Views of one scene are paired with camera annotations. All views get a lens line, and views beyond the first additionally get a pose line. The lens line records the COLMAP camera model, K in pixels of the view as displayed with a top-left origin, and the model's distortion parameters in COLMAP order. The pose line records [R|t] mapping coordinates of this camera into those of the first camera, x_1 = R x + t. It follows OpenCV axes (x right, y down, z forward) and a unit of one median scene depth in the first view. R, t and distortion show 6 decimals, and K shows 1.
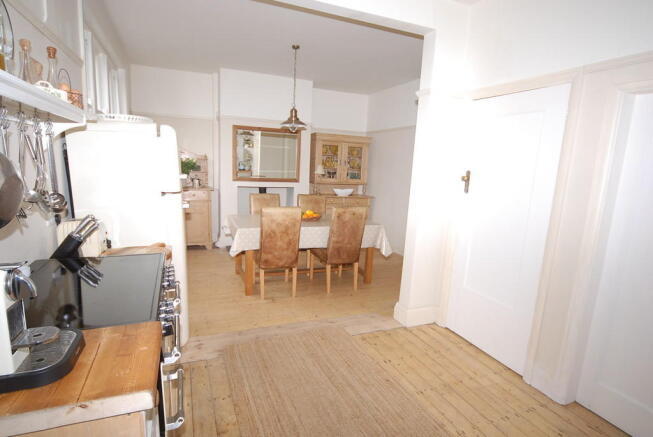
lens RADIAL K [[350.6, 0, 326.5], [0, 350.6, 218.5], [0, 0, 1]] dist [-0.002530, -0.000596]
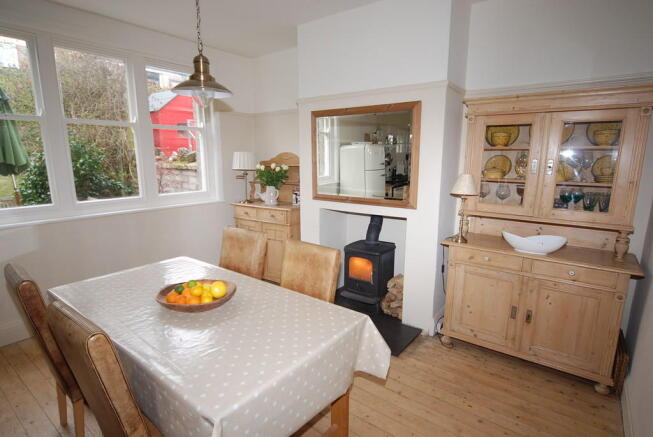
lens RADIAL K [[350.6, 0, 326.5], [0, 350.6, 218.5], [0, 0, 1]] dist [-0.002530, -0.000596]
pose [[0.489951, 0.103837, -0.865544, 0.313522], [-0.115116, 0.991892, 0.053833, -0.111713], [0.864116, 0.073263, 0.497932, 0.711963]]
